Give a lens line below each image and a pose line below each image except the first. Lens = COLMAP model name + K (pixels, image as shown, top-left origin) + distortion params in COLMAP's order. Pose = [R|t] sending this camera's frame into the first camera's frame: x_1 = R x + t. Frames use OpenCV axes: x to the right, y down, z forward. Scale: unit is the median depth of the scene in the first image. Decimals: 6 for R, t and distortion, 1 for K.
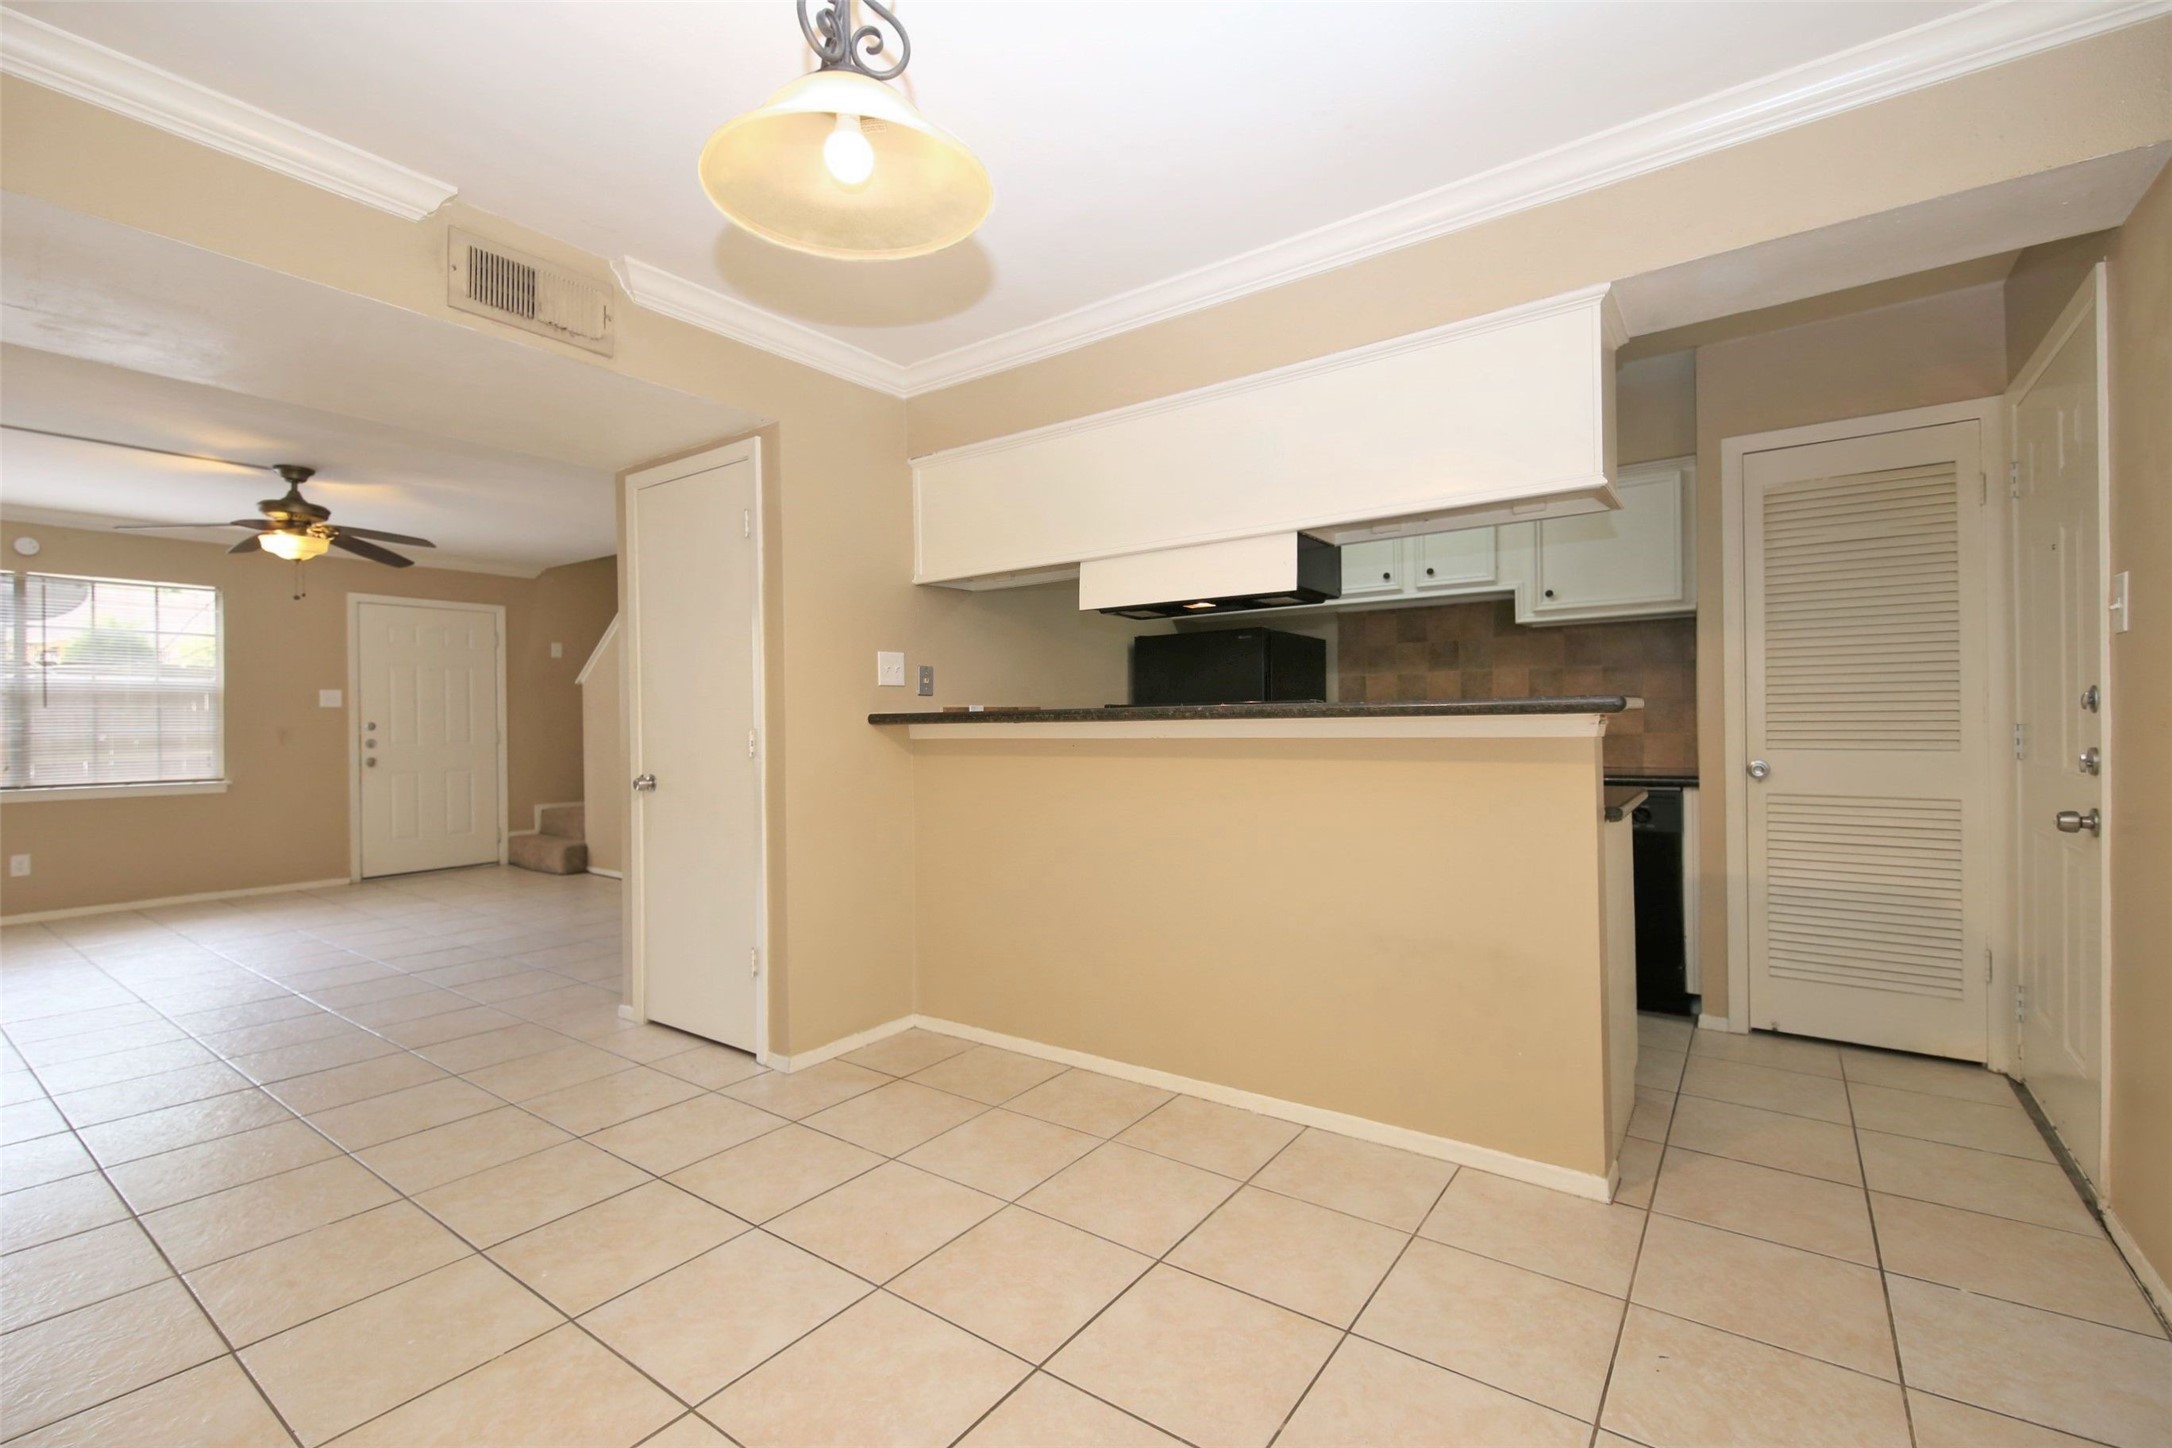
lens RADIAL K [[945.6, 0, 1084.8], [0, 945.6, 717.9], [0, 0, 1]] dist [0.000233, -0.000349]
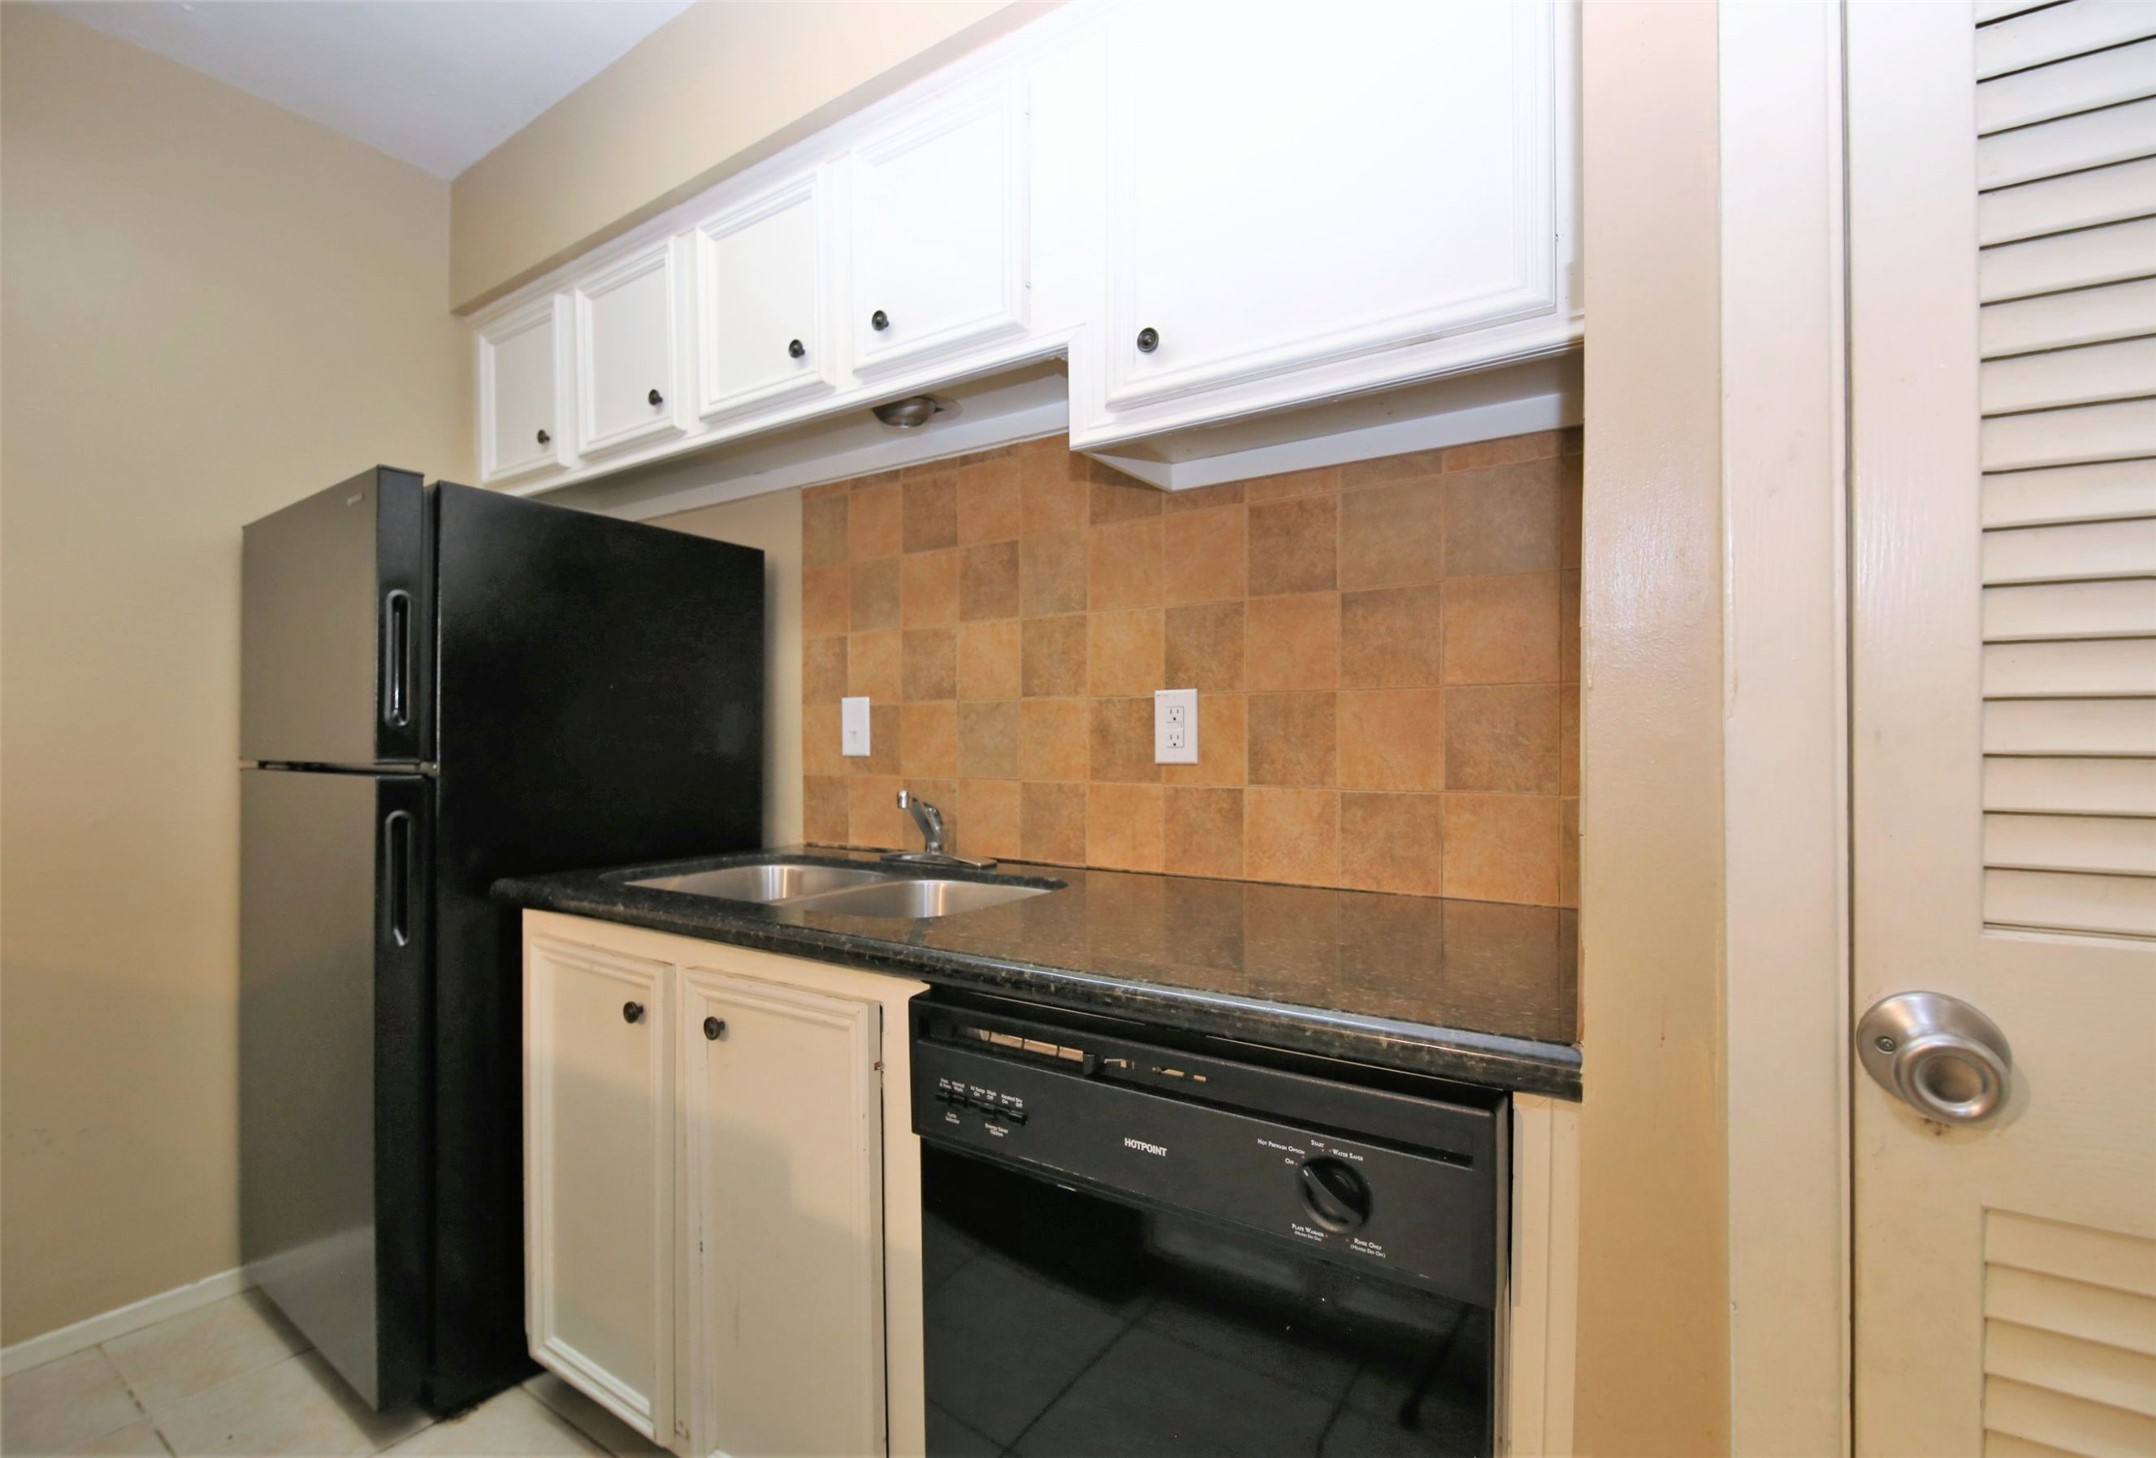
lens RADIAL K [[940.1, 0, 1083.1], [0, 940.1, 740.9], [0, 0, 1]] dist [0.000361, 0.000000]
pose [[0.998449, 0.014163, 0.053836, 0.413035], [-0.014117, 0.999900, -0.001233, 0.001333], [-0.053848, 0.000471, 0.998549, 0.628851]]
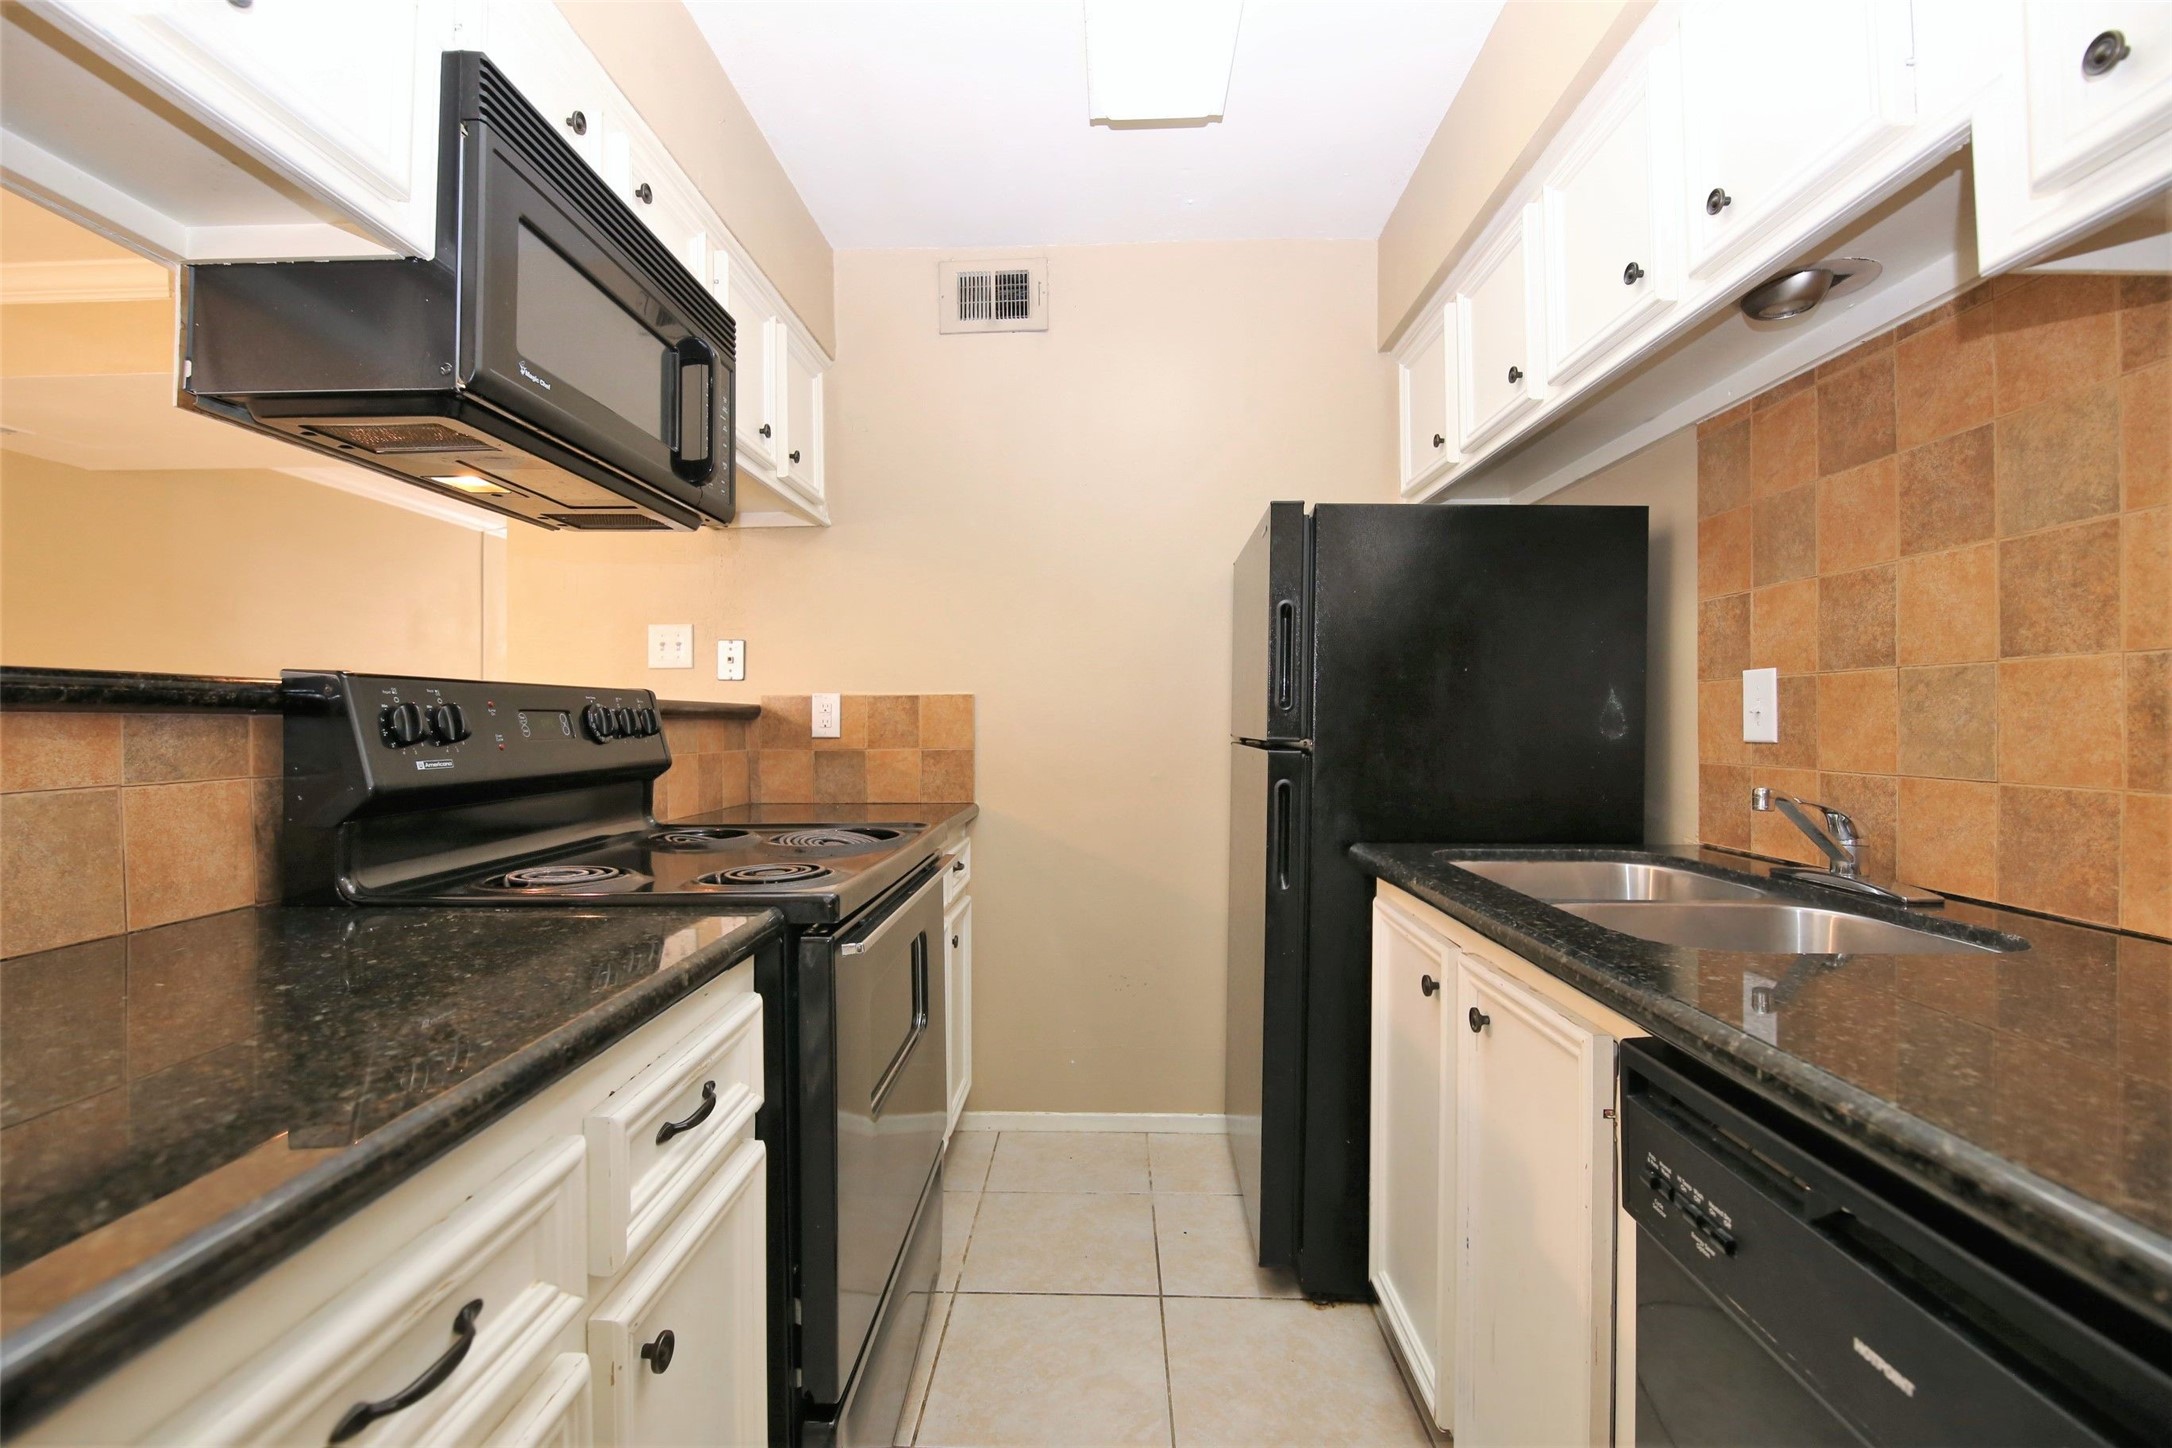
lens RADIAL K [[947.2, 0, 1090.6], [0, 947.2, 712.1], [0, 0, 1]] dist [0.000835, -0.009729]
pose [[0.576167, 0.007808, -0.817295, 0.476486], [-0.011626, 0.999931, 0.001357, 0.000537], [0.817250, 0.008721, 0.576218, 0.666493]]
